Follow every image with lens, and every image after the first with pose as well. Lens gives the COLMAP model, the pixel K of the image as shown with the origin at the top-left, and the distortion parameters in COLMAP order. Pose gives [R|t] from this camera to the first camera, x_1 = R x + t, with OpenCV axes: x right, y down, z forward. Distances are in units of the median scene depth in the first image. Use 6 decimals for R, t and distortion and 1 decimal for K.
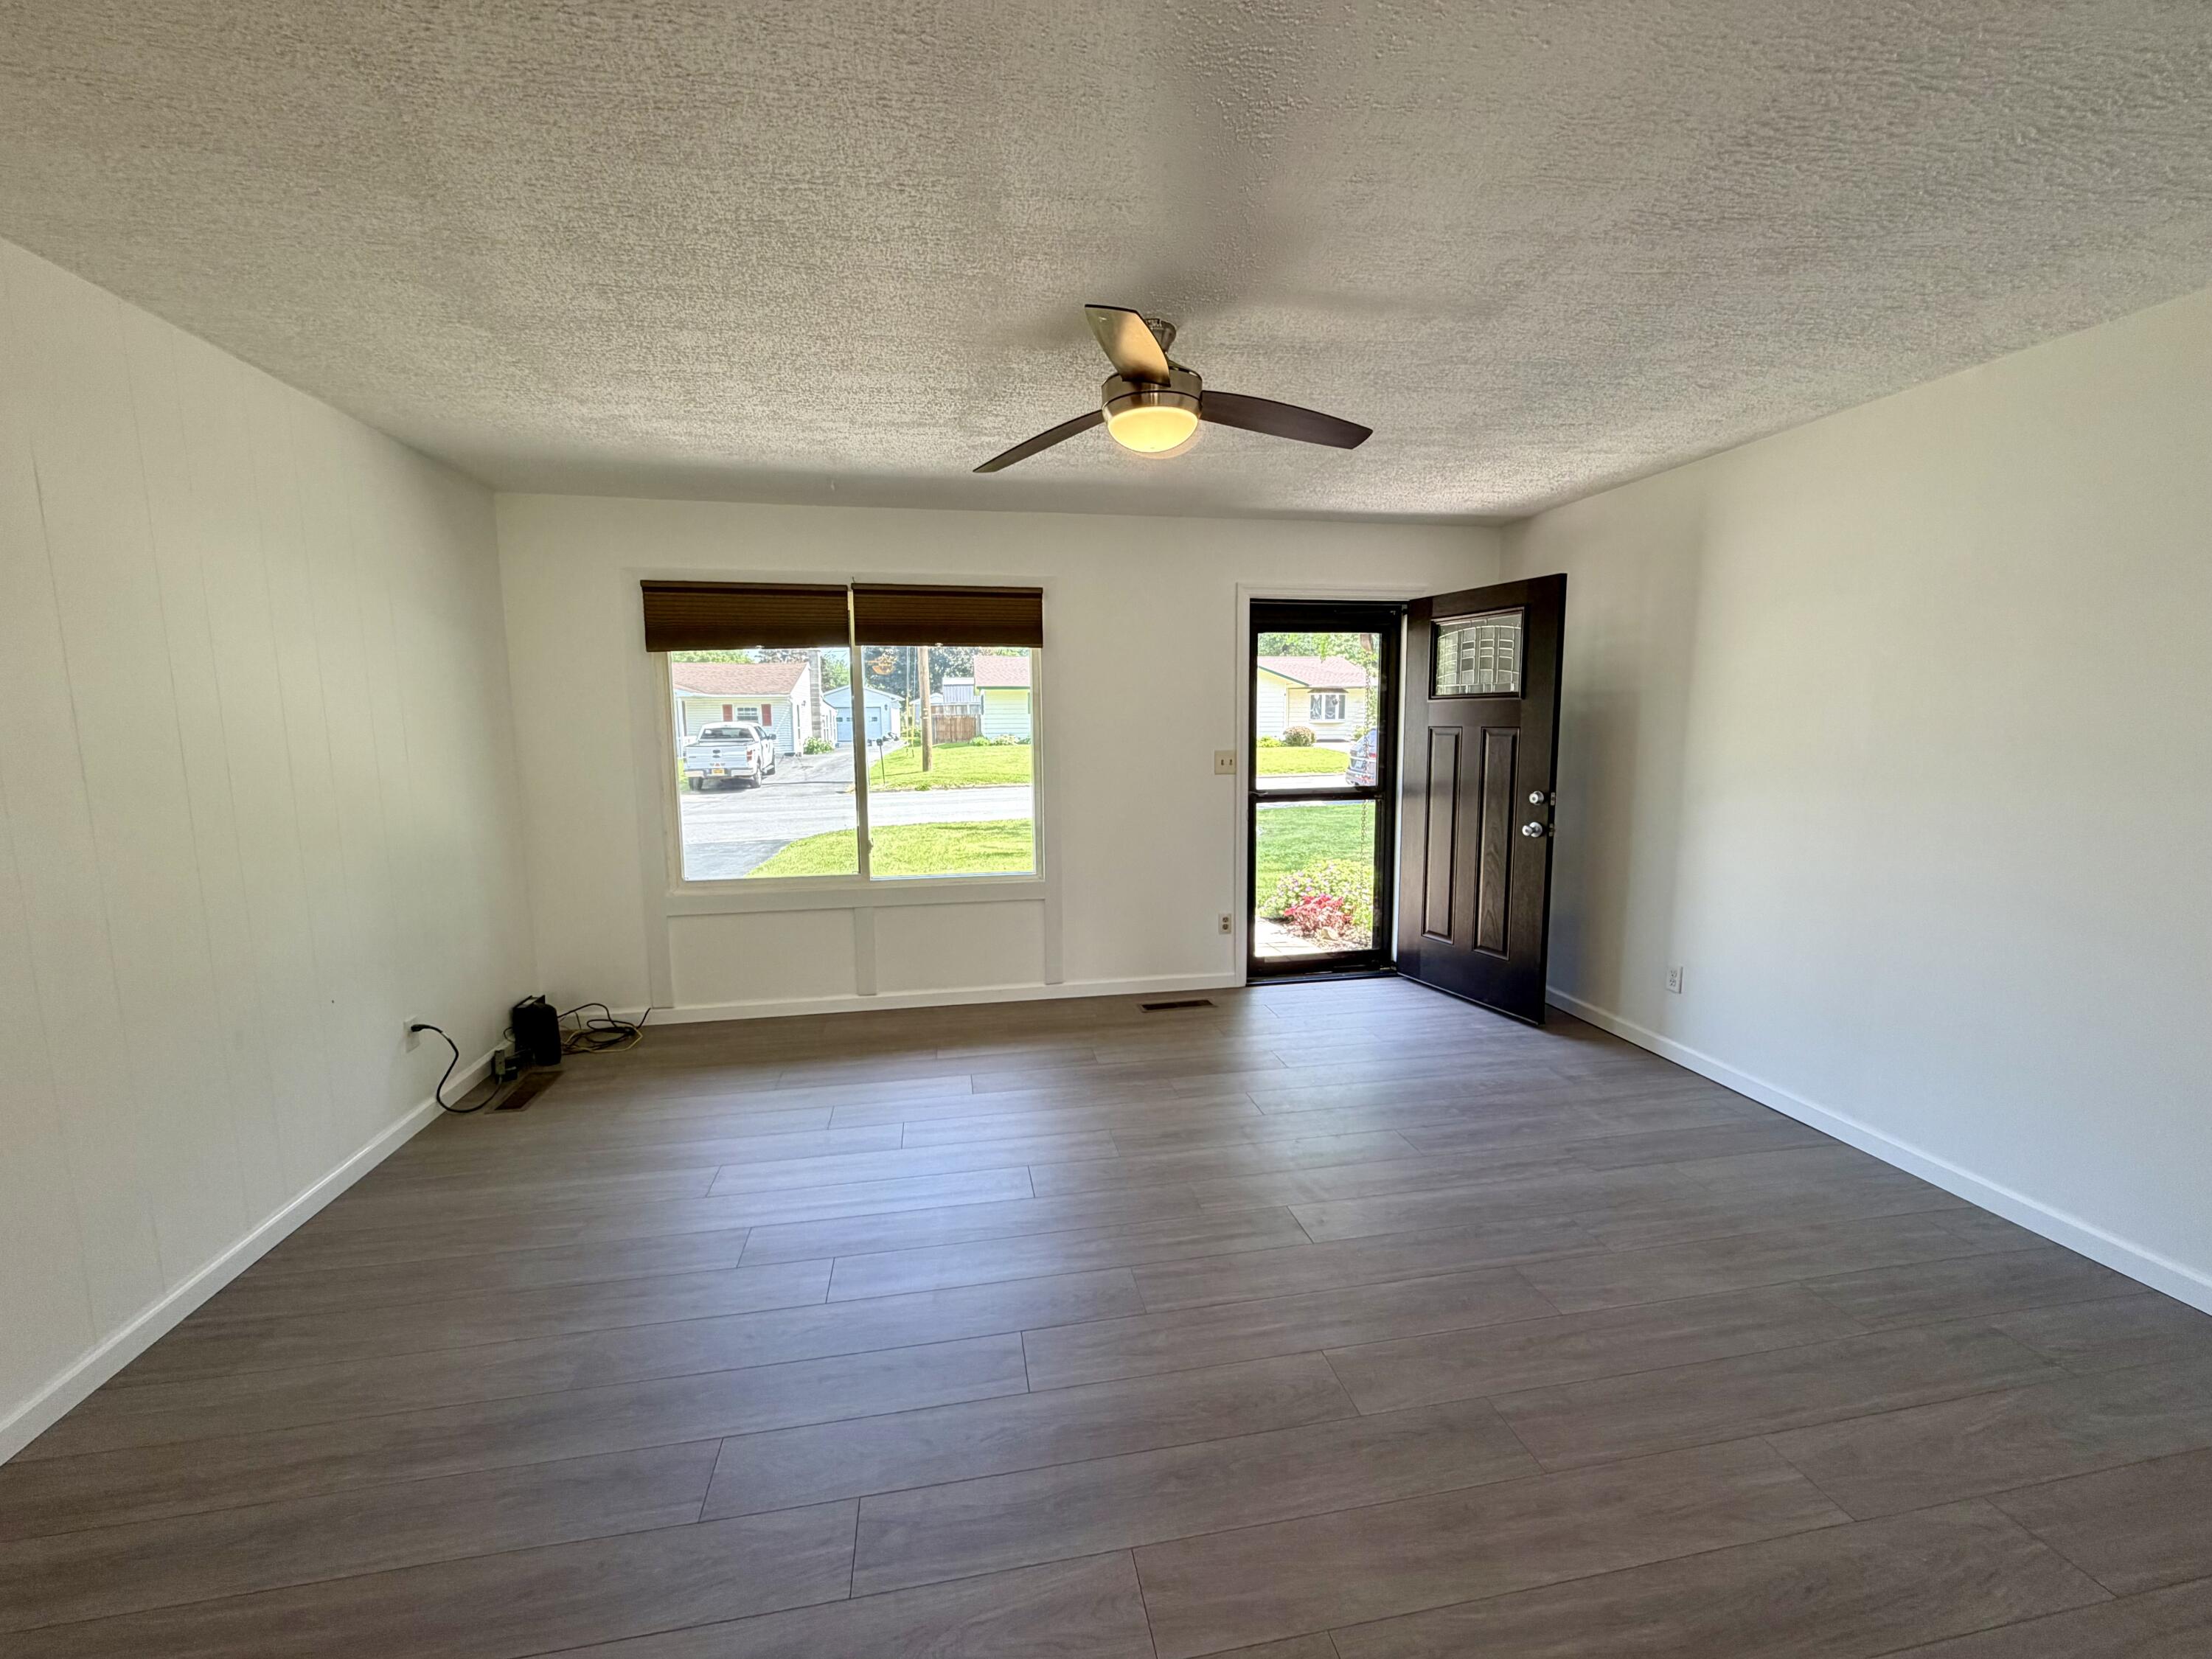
lens RADIAL K [[881.2, 0, 1100.6], [0, 881.2, 827.6], [0, 0, 1]] dist [0.001041, -0.000223]
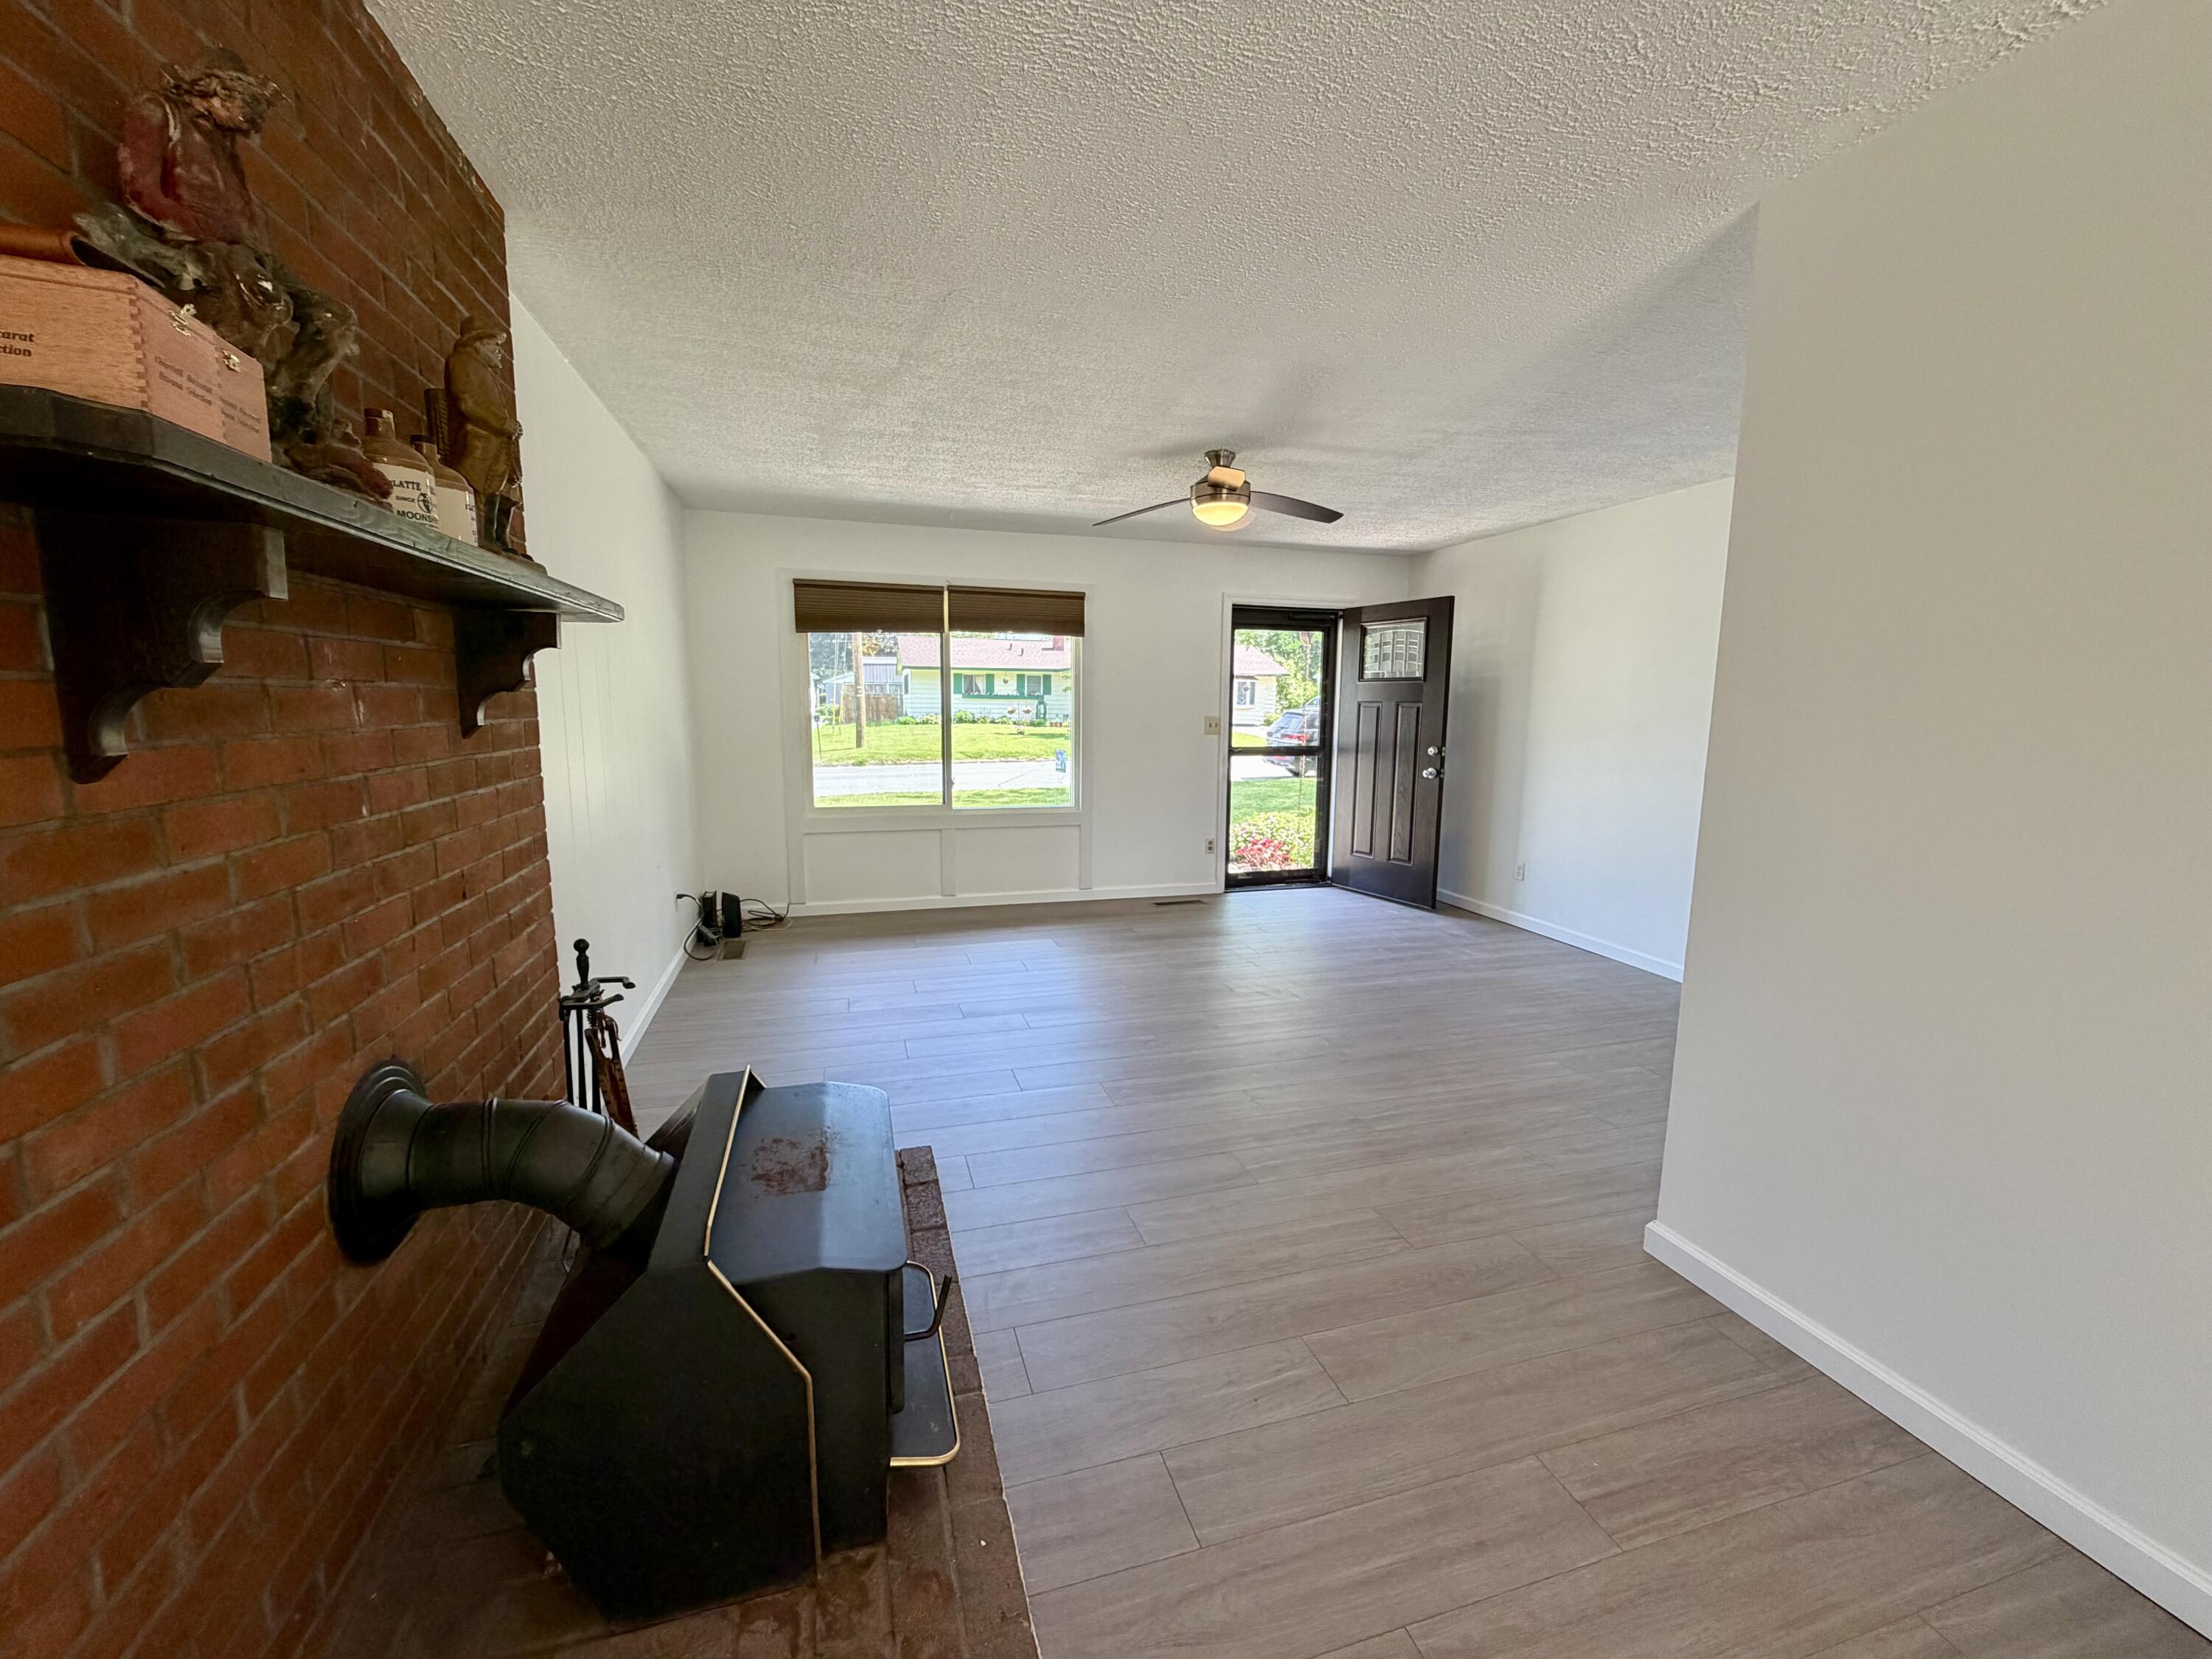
lens RADIAL K [[881.2, 0, 1100.6], [0, 881.2, 827.6], [0, 0, 1]] dist [0.001041, -0.000223]
pose [[0.994365, 0.003106, 0.105963, -0.182971], [-0.004989, 0.999834, 0.017515, 0.064042], [-0.105891, -0.017945, 0.994216, -0.349017]]
